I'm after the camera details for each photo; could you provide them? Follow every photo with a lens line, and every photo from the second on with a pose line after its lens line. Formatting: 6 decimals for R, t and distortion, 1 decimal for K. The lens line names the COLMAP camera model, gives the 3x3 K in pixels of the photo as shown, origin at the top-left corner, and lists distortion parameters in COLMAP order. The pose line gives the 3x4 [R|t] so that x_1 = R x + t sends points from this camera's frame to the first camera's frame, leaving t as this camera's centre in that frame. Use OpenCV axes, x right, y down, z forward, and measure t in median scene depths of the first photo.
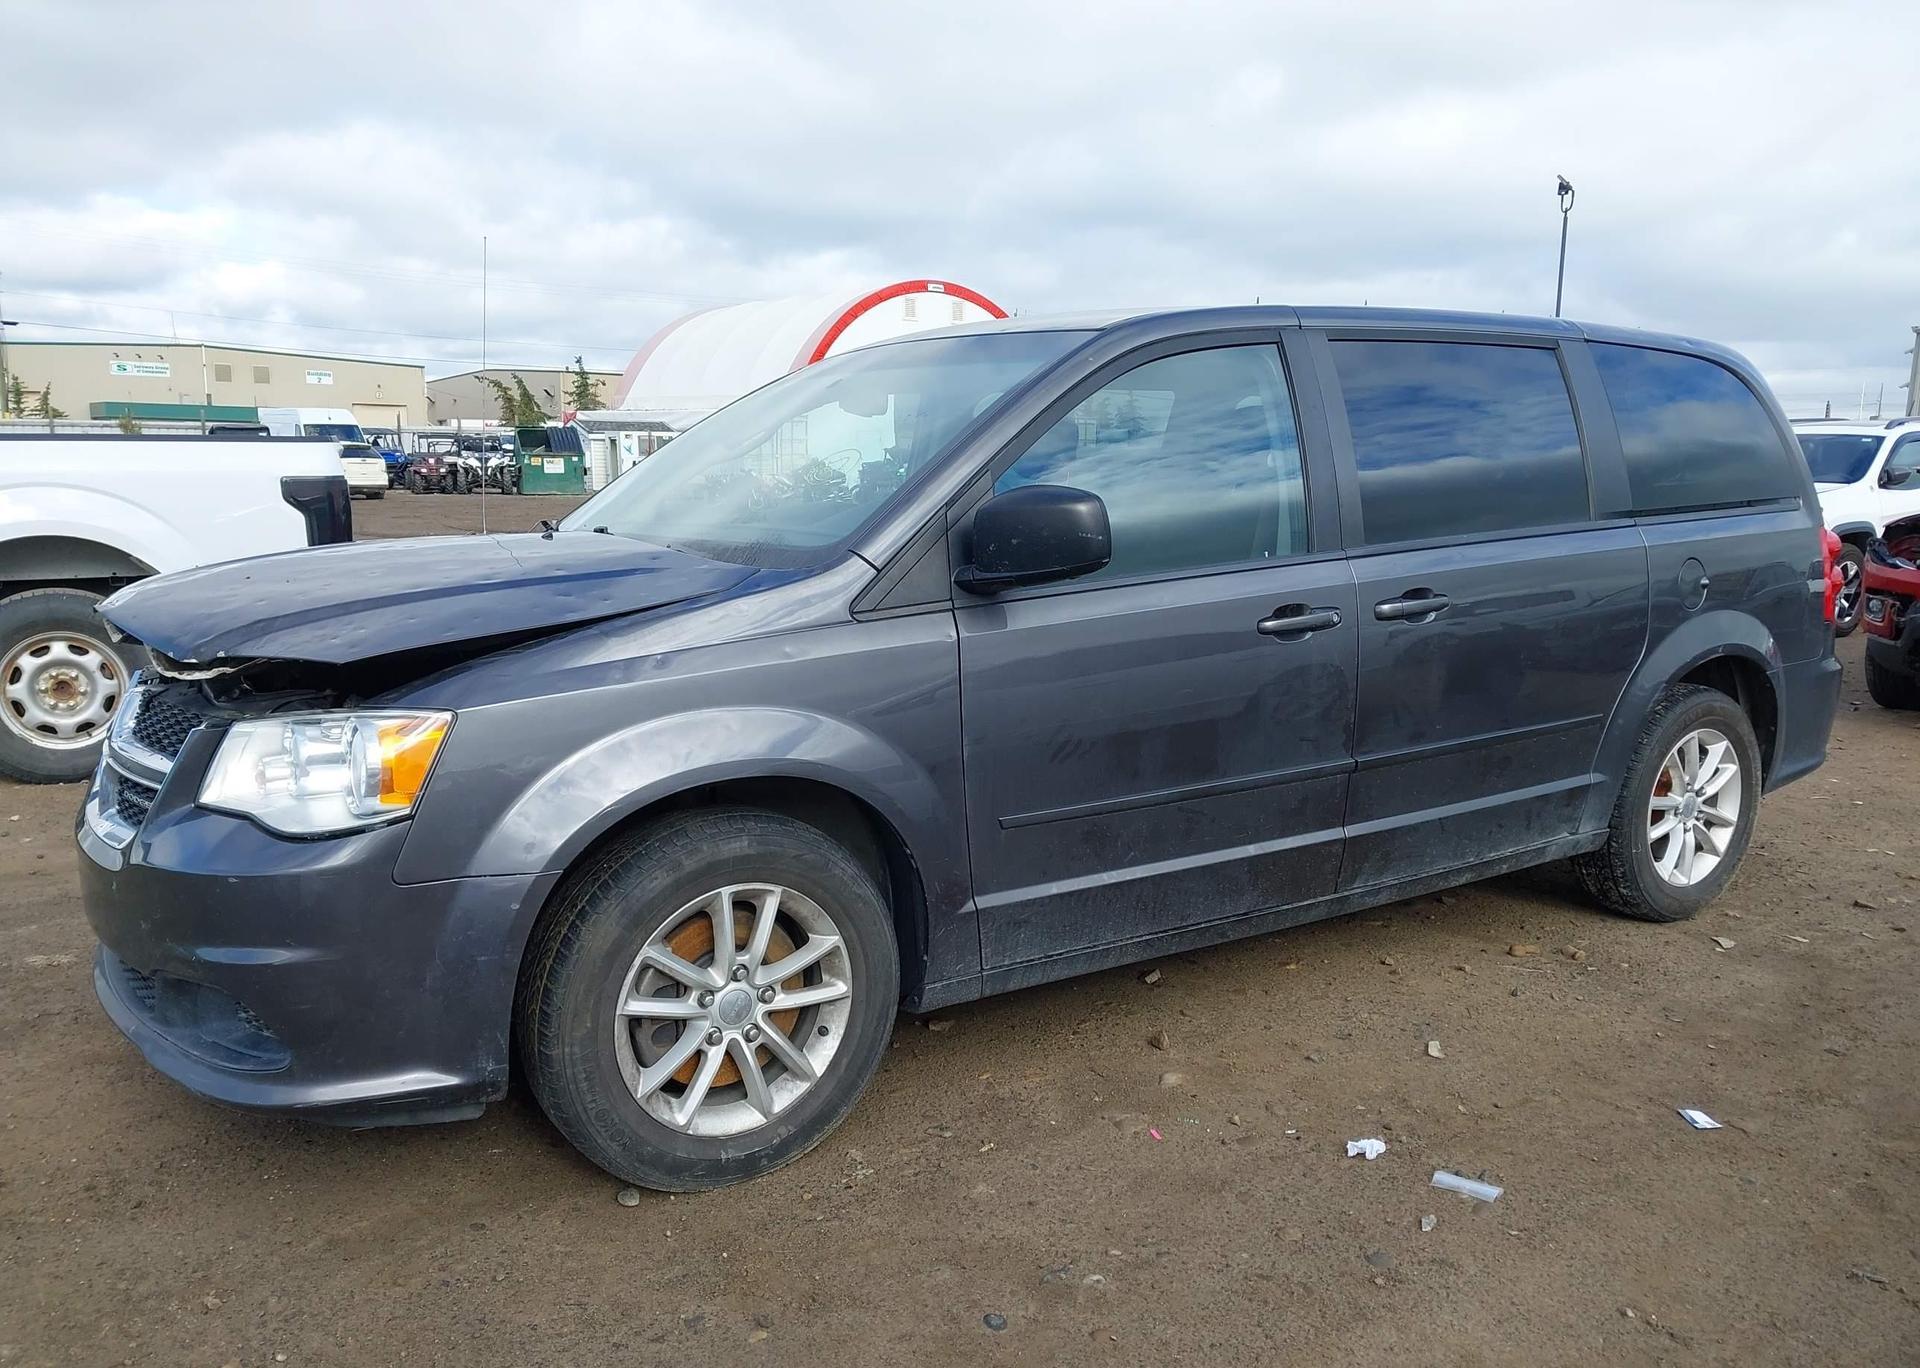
lens RADIAL K [[1556.0, 0, 977.0], [0, 1556.0, 694.1], [0, 0, 1]] dist [0.056660, -0.070524]
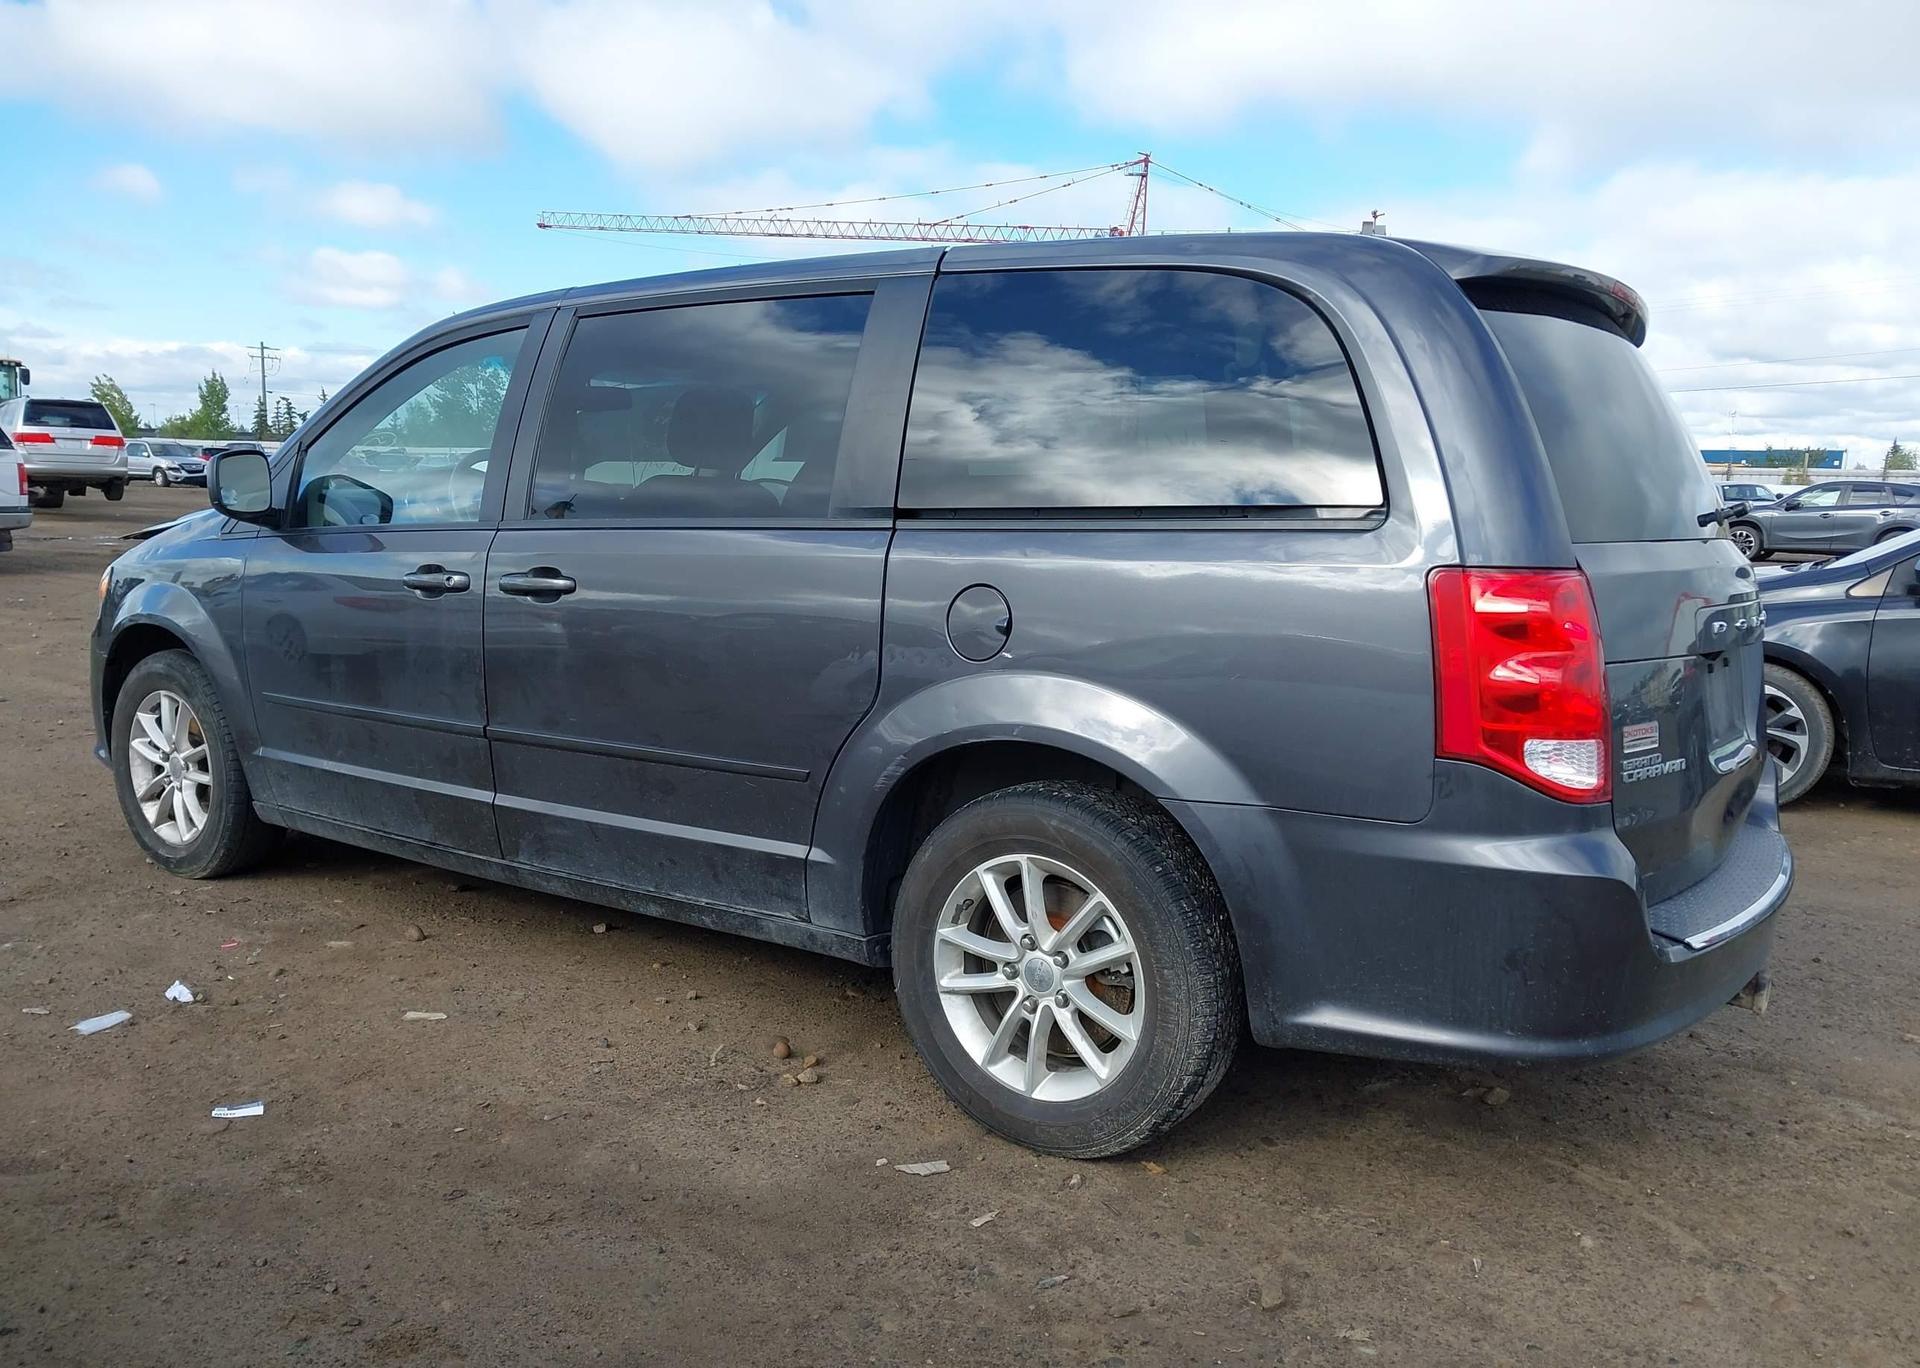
lens RADIAL K [[1556.0, 0, 970.7], [0, 1556.0, 685.8], [0, 0, 1]] dist [0.056660, -0.070524]
pose [[0.343787, 0.122156, -0.931068, 1.549482], [-0.161495, 0.984421, 0.069526, -0.127397], [0.925057, 0.126460, 0.358159, 1.099019]]
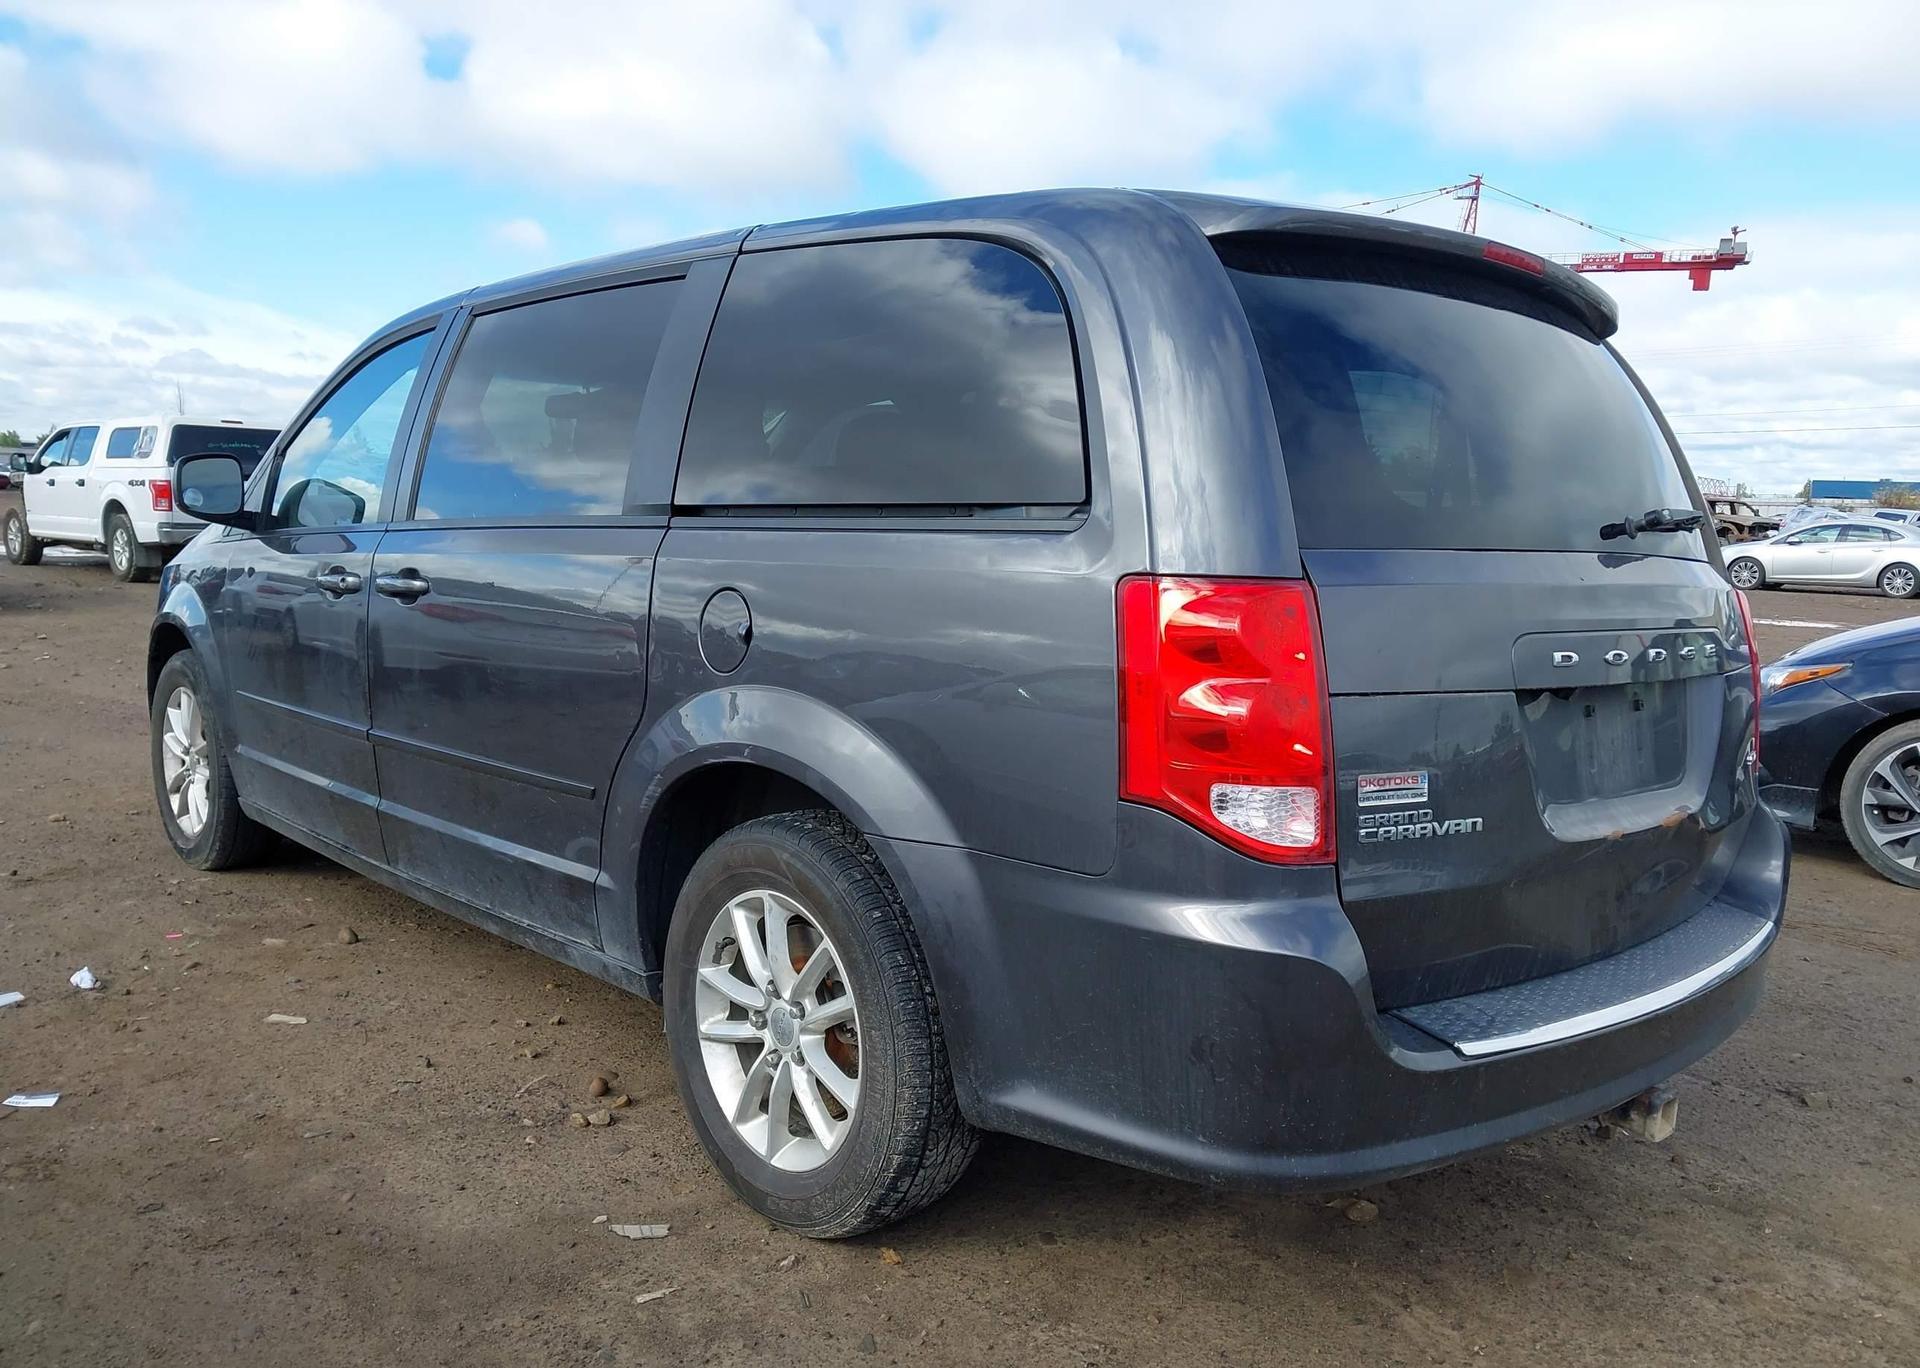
lens RADIAL K [[1556.0, 0, 973.9], [0, 1556.0, 692.1], [0, 0, 1]] dist [0.056660, -0.070524]
pose [[0.143108, 0.113930, -0.983128, 1.532037], [-0.180376, 0.979718, 0.087278, -0.167367], [0.973131, 0.164843, 0.160756, 1.443392]]
